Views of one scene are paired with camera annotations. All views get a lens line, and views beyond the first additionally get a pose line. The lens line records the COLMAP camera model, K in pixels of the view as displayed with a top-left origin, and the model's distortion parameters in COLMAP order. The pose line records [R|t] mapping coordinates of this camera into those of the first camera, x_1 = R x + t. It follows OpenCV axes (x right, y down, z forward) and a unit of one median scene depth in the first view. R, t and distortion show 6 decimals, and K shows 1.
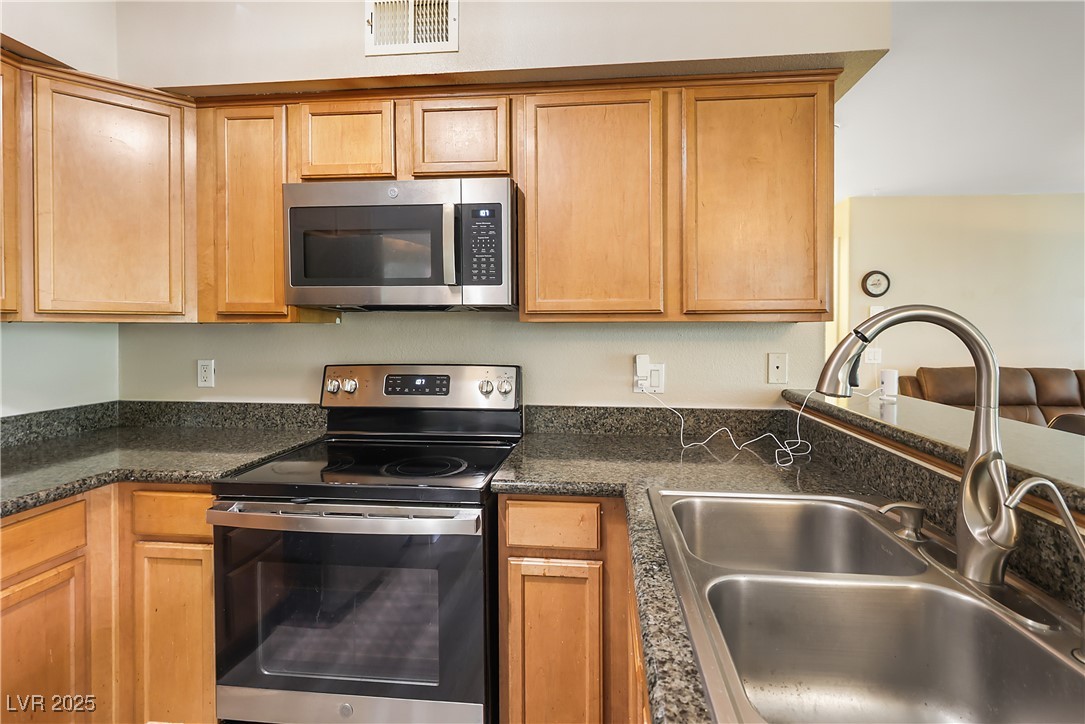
lens RADIAL K [[515.6, 0, 548.4], [0, 515.6, 331.1], [0, 0, 1]] dist [0.009739, 0.000939]
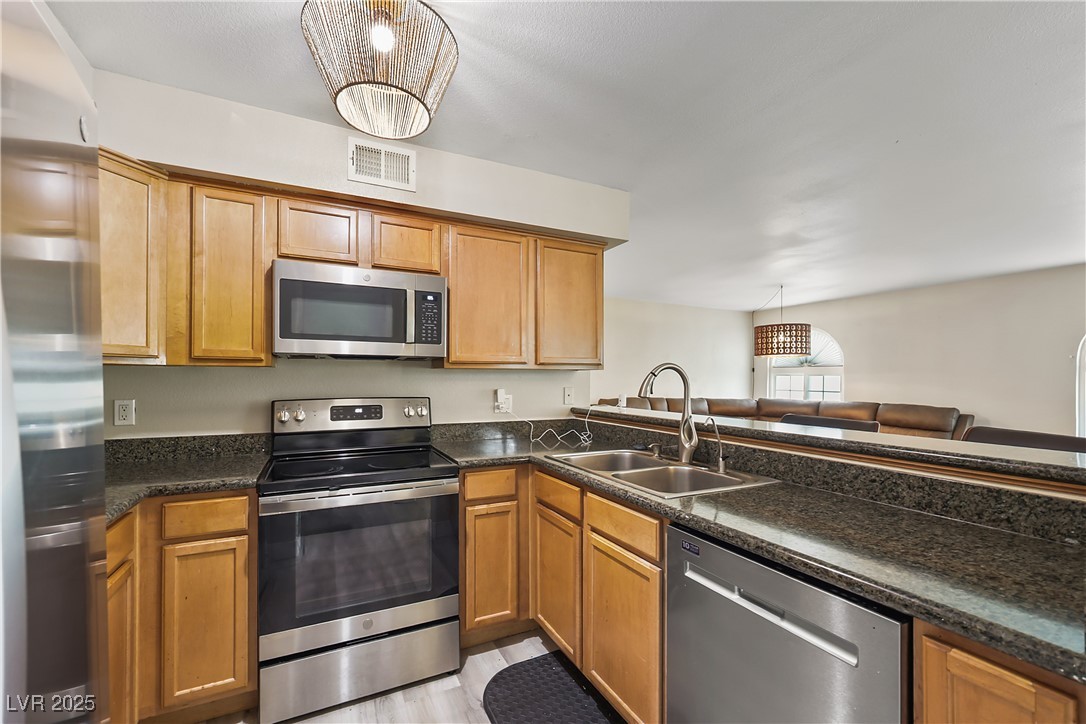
lens RADIAL K [[460.9, 0, 537.3], [0, 460.9, 371.0], [0, 0, 1]] dist [0.004319, 0.000025]
pose [[0.846273, 0.009742, 0.532660, -0.549881], [-0.000009, 0.999833, -0.018273, 0.016840], [-0.532749, 0.015459, 0.846132, -0.324060]]
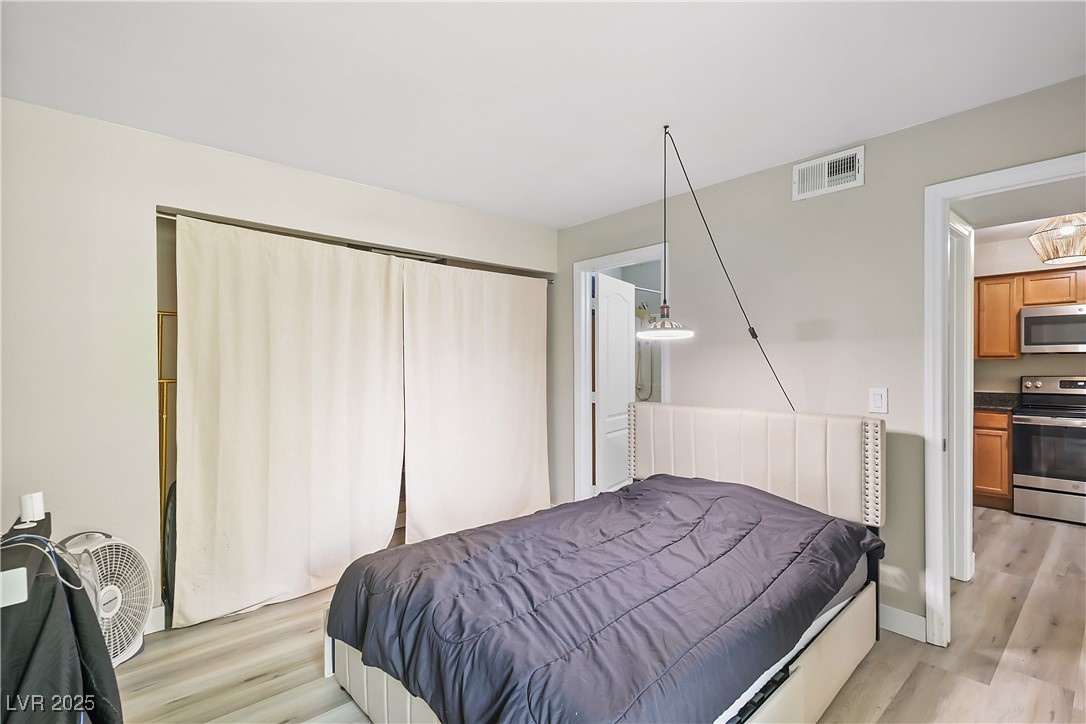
lens RADIAL K [[516.0, 0, 549.5], [0, 516.0, 370.6], [0, 0, 1]] dist [0.009739, 0.000939]
pose [[0.753431, 0.005577, -0.657503, -0.560747], [0.001820, 0.999943, 0.010566, 0.009998], [0.657525, -0.009157, 0.753377, -2.641576]]
